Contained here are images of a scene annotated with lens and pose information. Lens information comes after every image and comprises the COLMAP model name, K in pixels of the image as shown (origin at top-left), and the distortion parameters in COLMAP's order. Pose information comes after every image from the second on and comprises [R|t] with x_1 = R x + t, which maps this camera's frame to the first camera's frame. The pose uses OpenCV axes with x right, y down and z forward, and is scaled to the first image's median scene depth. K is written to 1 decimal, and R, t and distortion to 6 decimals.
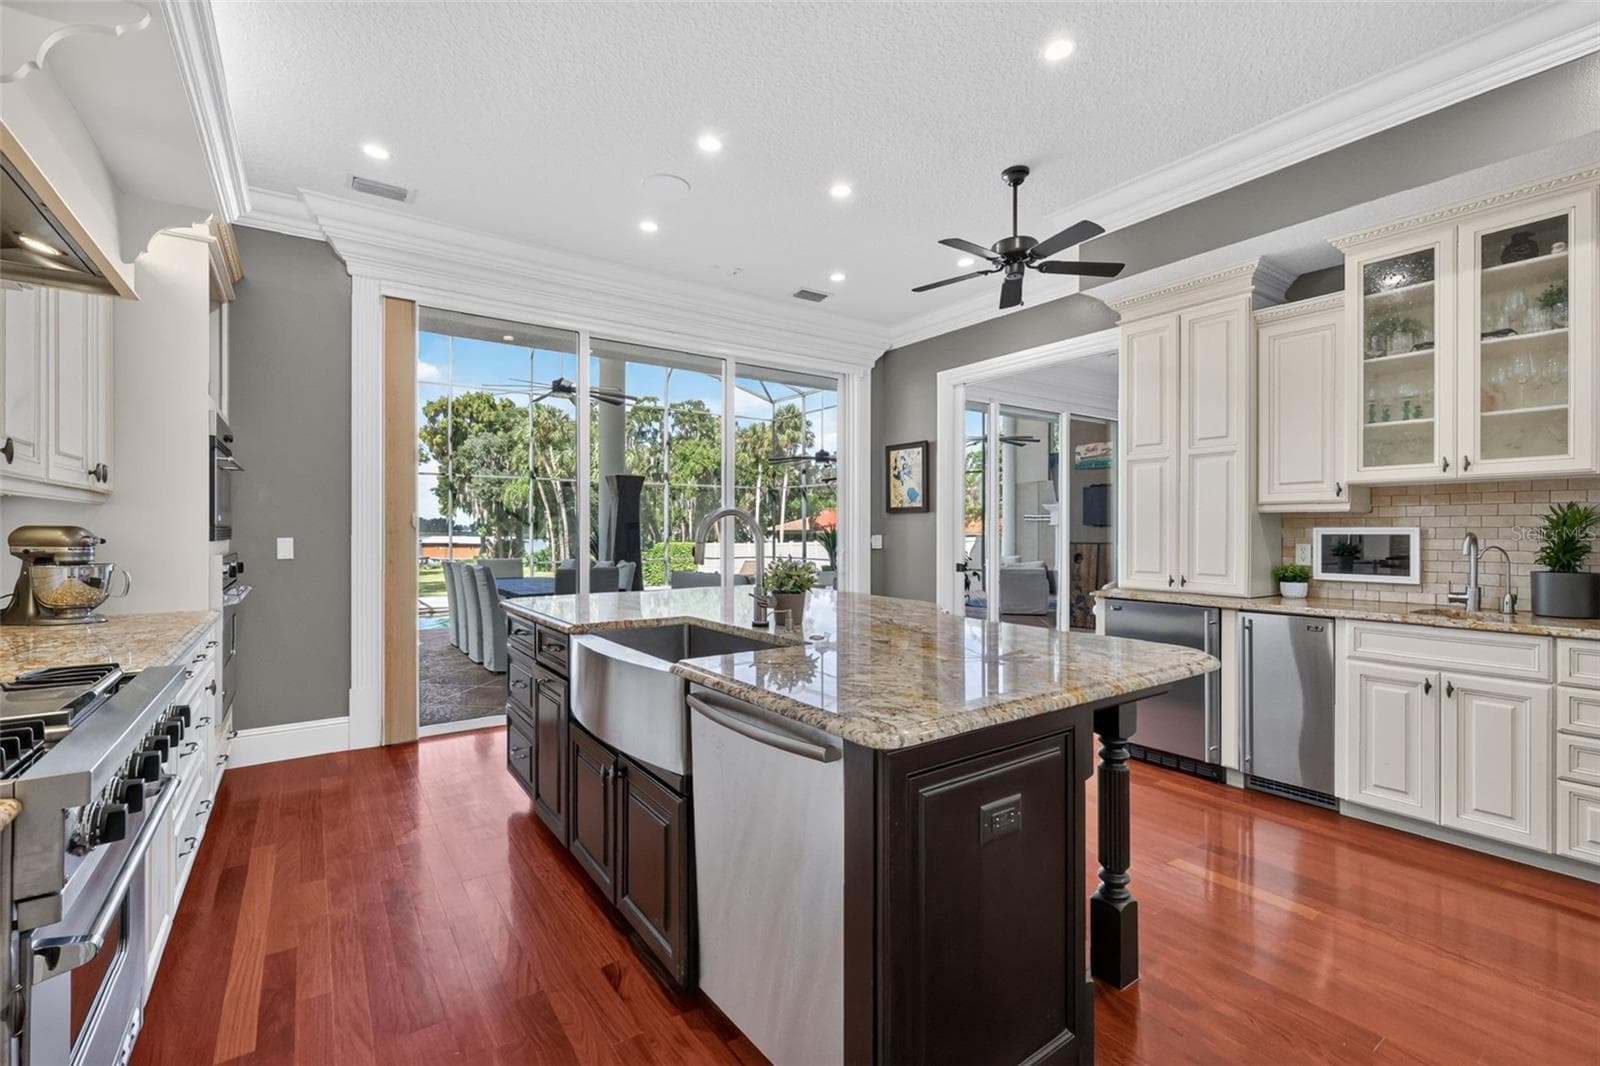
lens RADIAL K [[693.6, 0, 803.6], [0, 693.6, 533.0], [0, 0, 1]] dist [-0.003993, 0.000830]
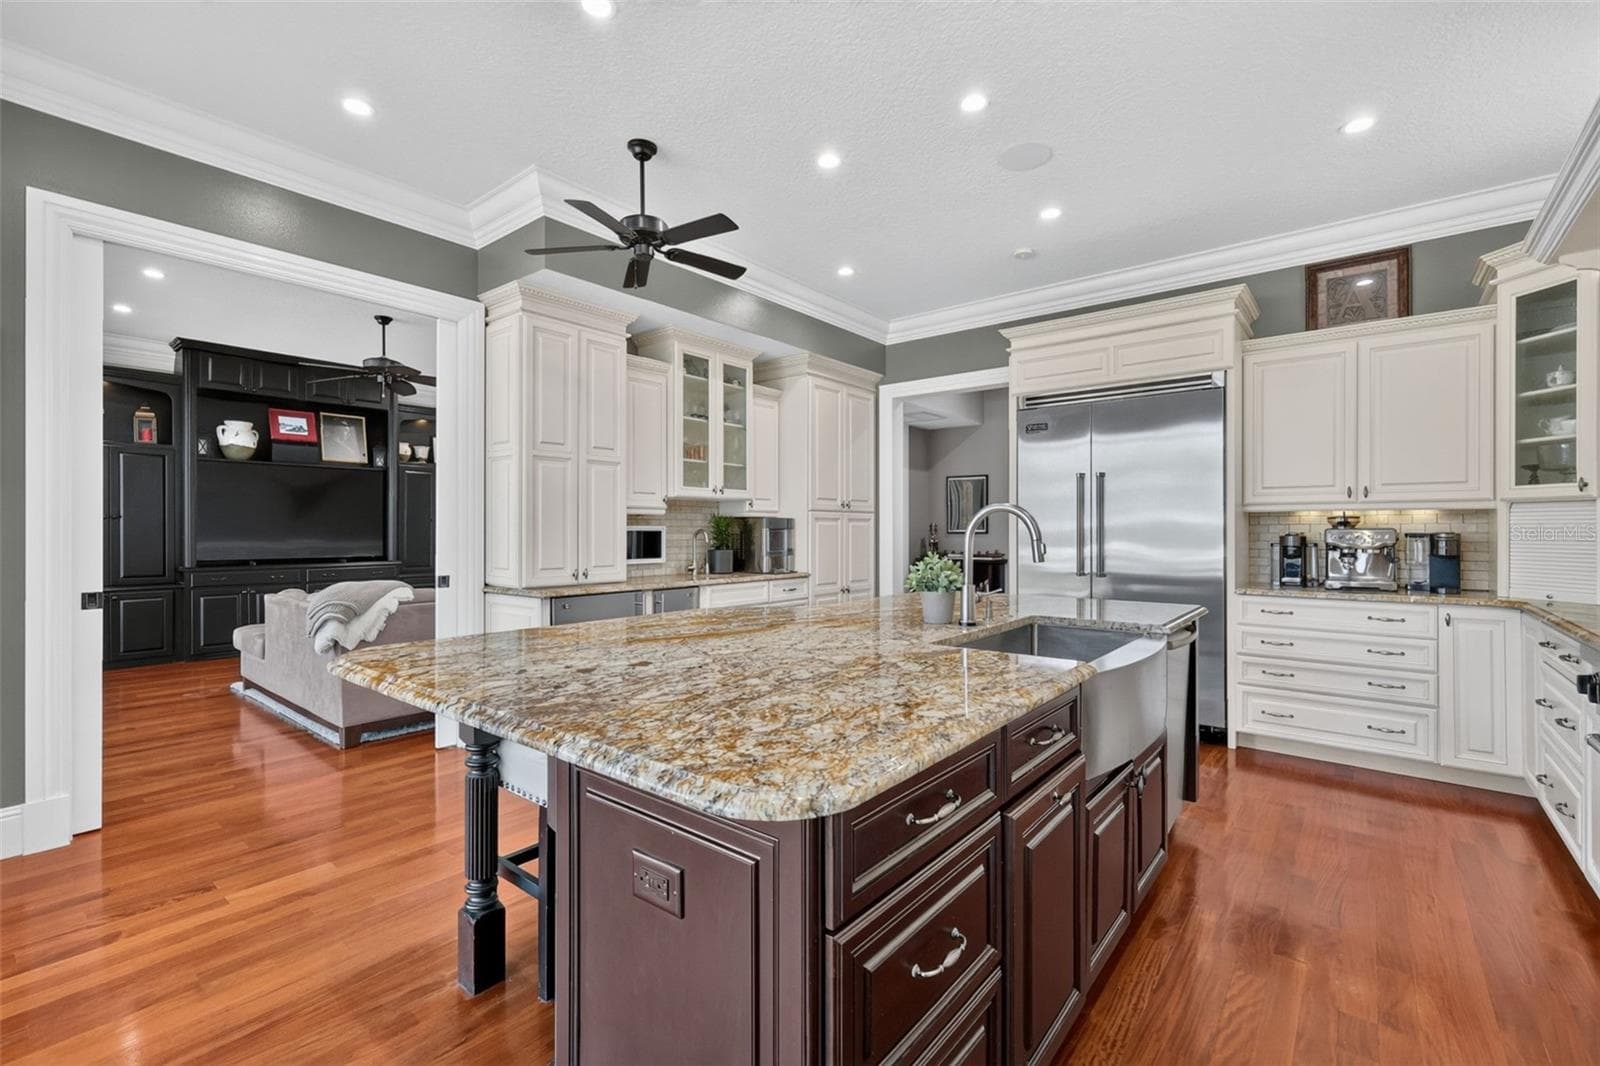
lens RADIAL K [[693.6, 0, 807.9], [0, 693.6, 529.2], [0, 0, 1]] dist [-0.003993, 0.000830]
pose [[-0.272951, -0.002122, 0.962026, -0.677080], [-0.005195, 0.999986, 0.000731, -0.004460], [-0.962014, -0.004798, -0.272959, 1.073364]]
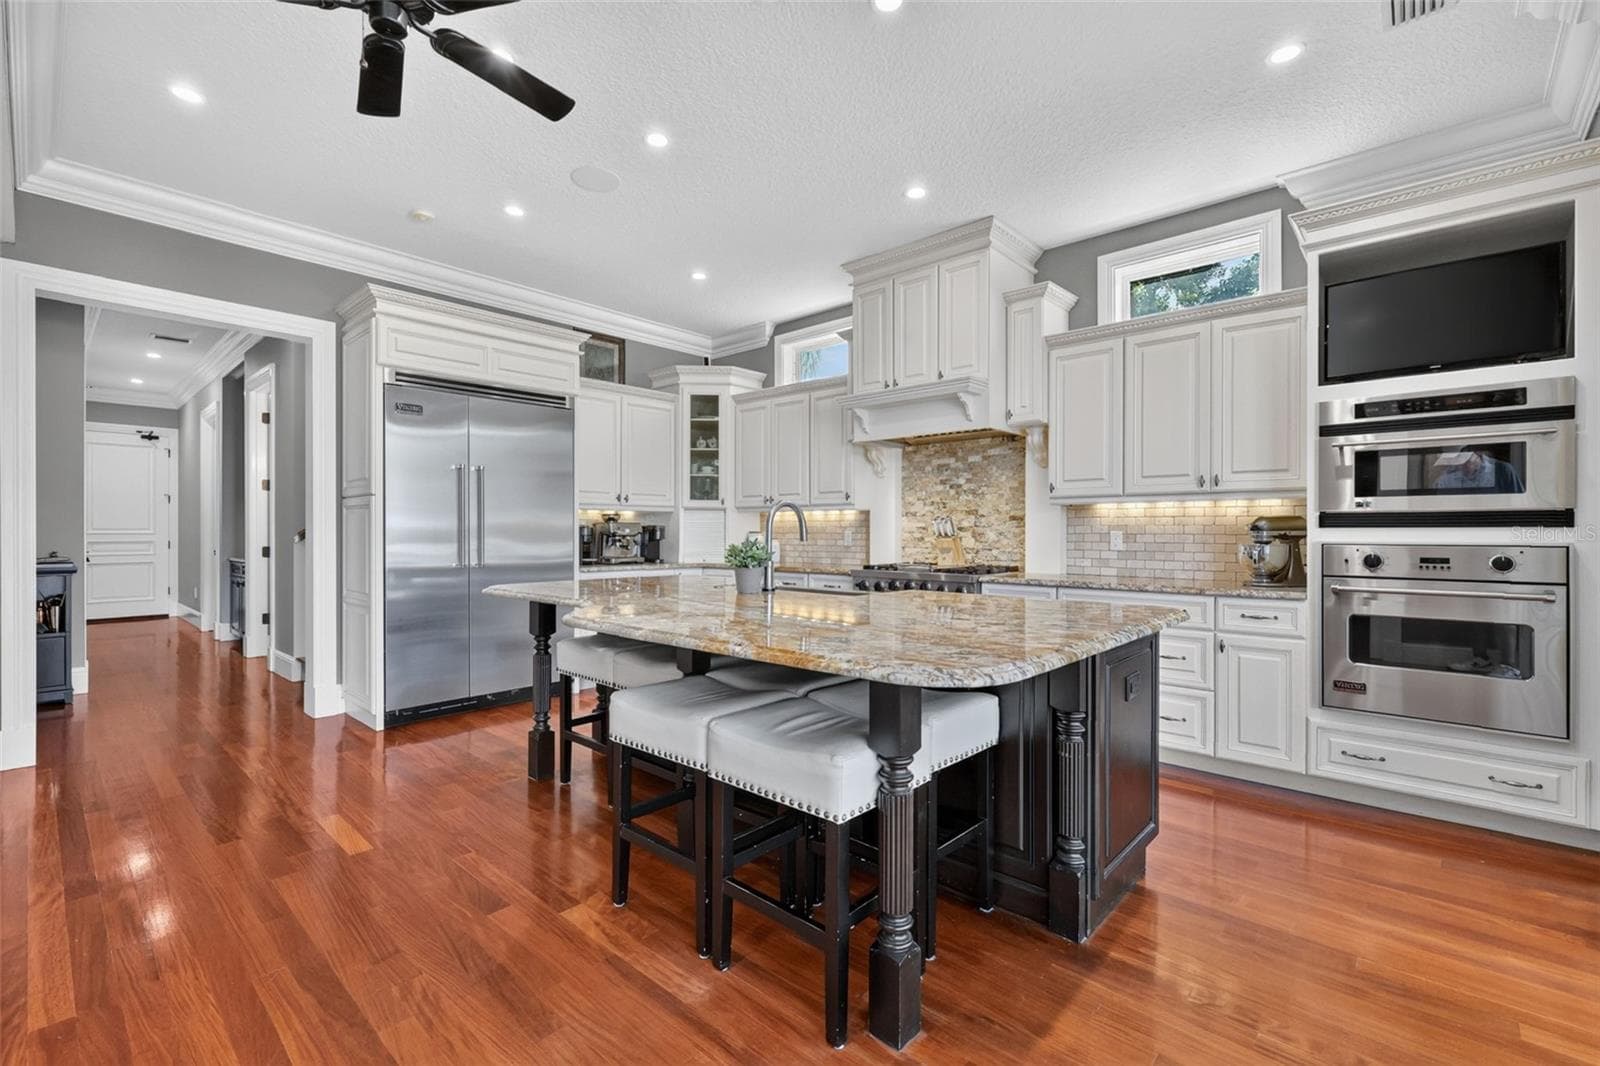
lens RADIAL K [[693.6, 0, 799.6], [0, 693.6, 533.0], [0, 0, 1]] dist [-0.003993, 0.000830]
pose [[-0.975839, -0.002429, -0.218479, 0.899603], [-0.002433, 0.999997, -0.000253, 0.036366], [0.218479, 0.000285, -0.975842, 2.190272]]
